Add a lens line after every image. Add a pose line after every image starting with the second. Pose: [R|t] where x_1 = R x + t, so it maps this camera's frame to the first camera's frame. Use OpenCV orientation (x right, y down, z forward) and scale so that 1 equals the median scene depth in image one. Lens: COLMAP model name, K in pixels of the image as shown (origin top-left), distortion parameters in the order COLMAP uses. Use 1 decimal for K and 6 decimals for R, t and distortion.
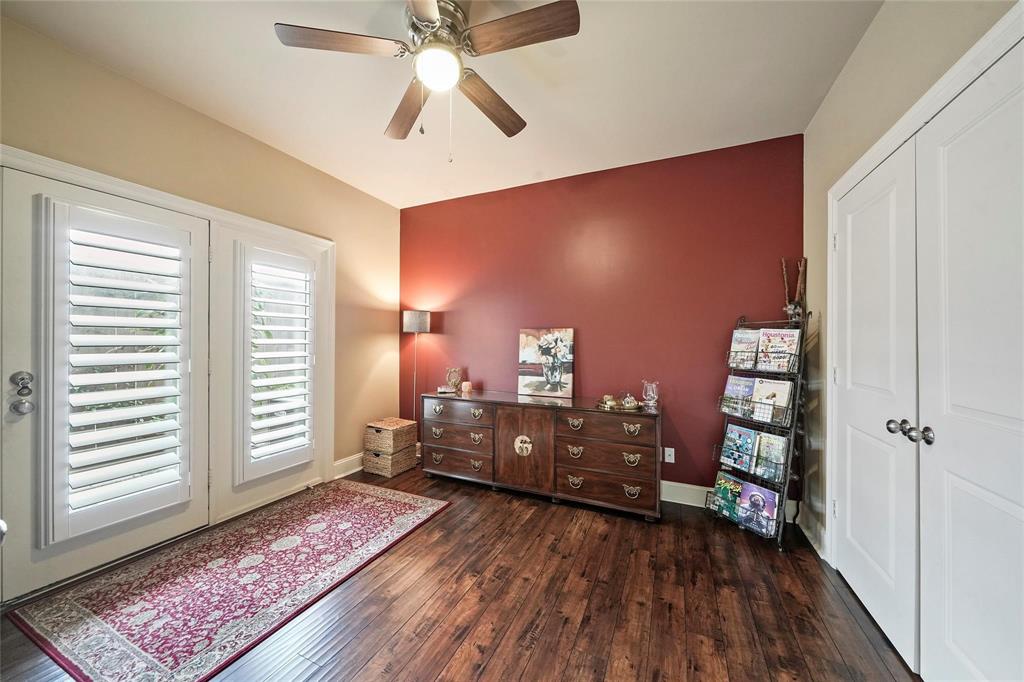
lens RADIAL K [[357.4, 0, 510.4], [0, 357.4, 342.6], [0, 0, 1]] dist [-0.000549, -0.000859]
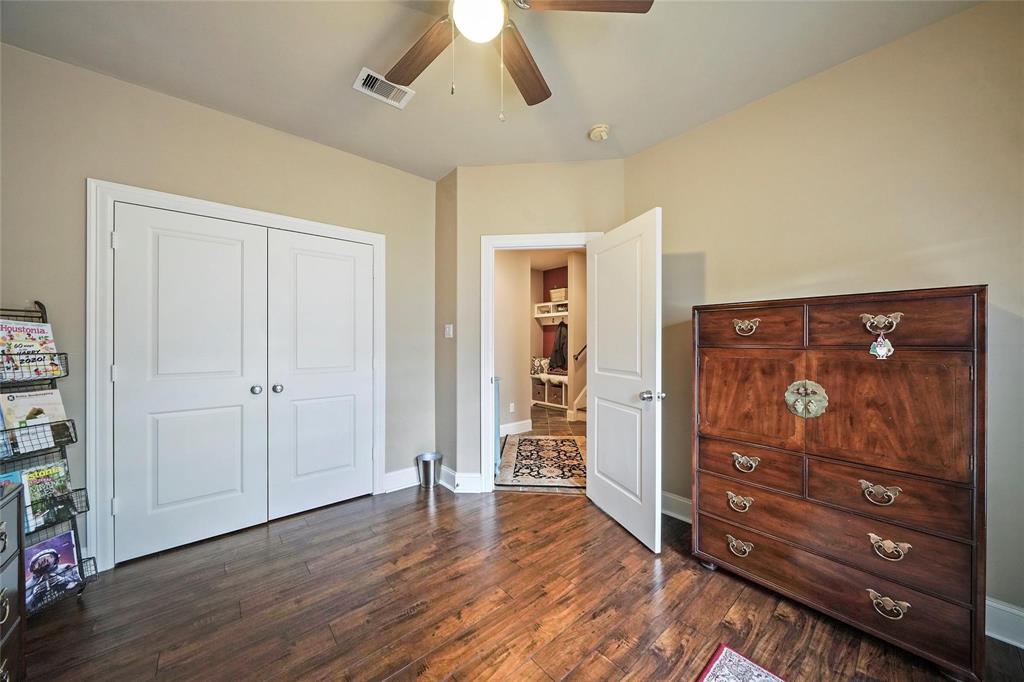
lens RADIAL K [[357.4, 0, 510.6], [0, 357.4, 341.0], [0, 0, 1]] dist [-0.000549, -0.000859]
pose [[-0.904328, -0.005625, 0.426800, -0.614046], [-0.005696, 0.999983, 0.001112, -0.006048], [-0.426799, -0.001425, -0.904345, 1.698198]]
